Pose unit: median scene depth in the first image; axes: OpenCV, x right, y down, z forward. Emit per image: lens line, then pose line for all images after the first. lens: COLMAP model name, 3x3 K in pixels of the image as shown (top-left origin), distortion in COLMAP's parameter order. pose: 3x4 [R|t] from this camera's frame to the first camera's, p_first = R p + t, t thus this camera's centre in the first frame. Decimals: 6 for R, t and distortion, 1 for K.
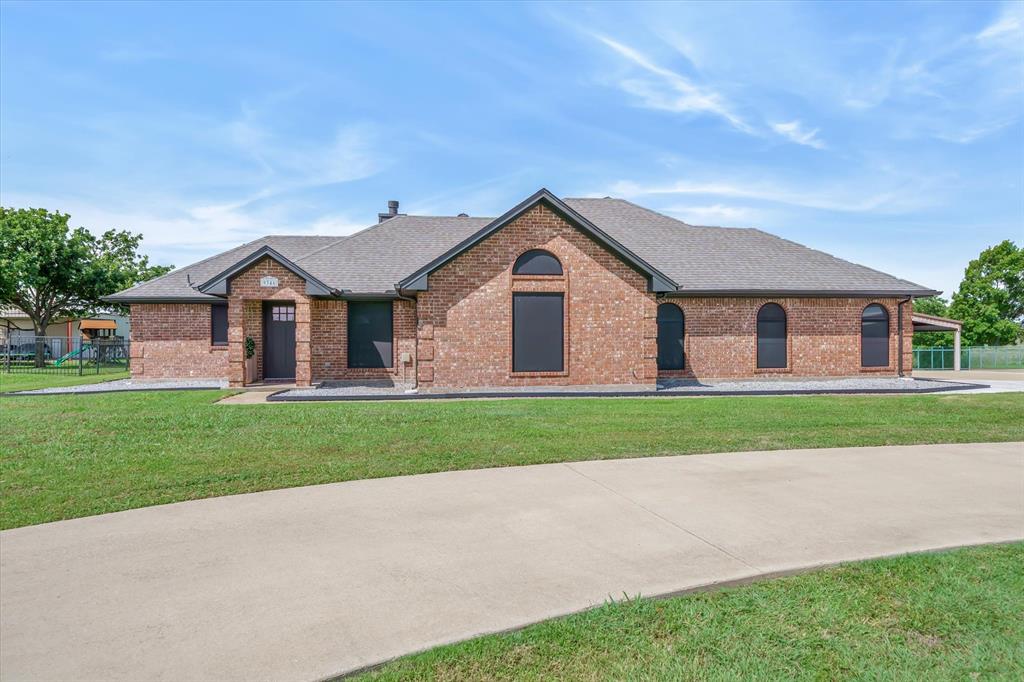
lens RADIAL K [[666.7, 0, 515.0], [0, 666.7, 339.1], [0, 0, 1]] dist [0.030869, -0.005203]
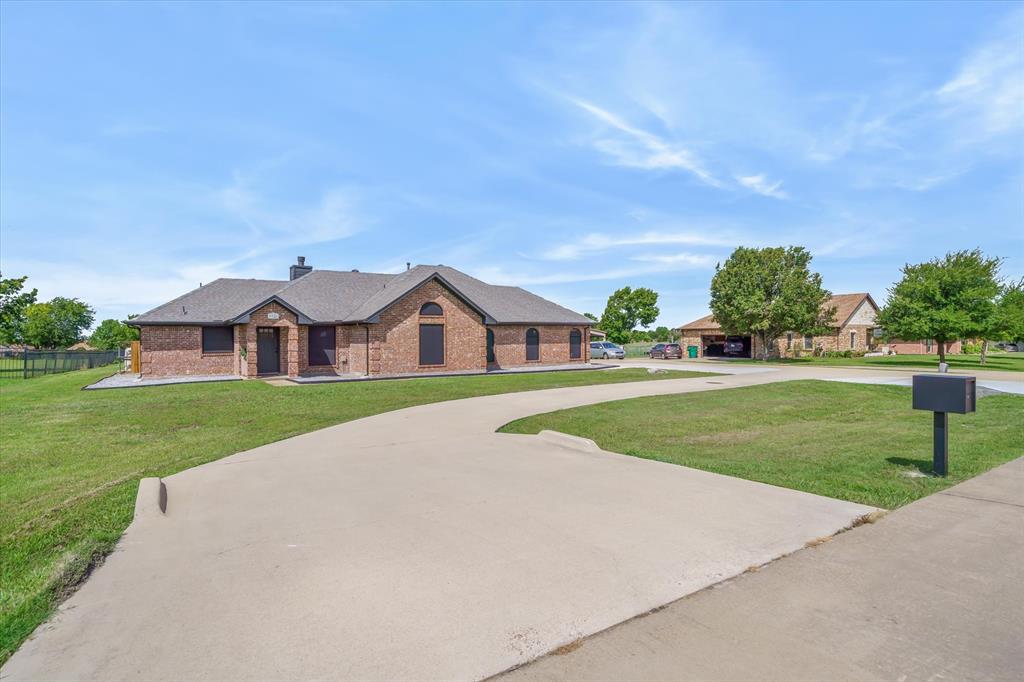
lens RADIAL K [[666.7, 0, 511.0], [0, 666.7, 339.6], [0, 0, 1]] dist [0.030869, -0.005203]
pose [[0.898223, -0.007231, 0.439481, -0.567650], [0.002949, 0.999941, 0.010427, -0.040835], [-0.439530, -0.008070, 0.898192, -0.791947]]
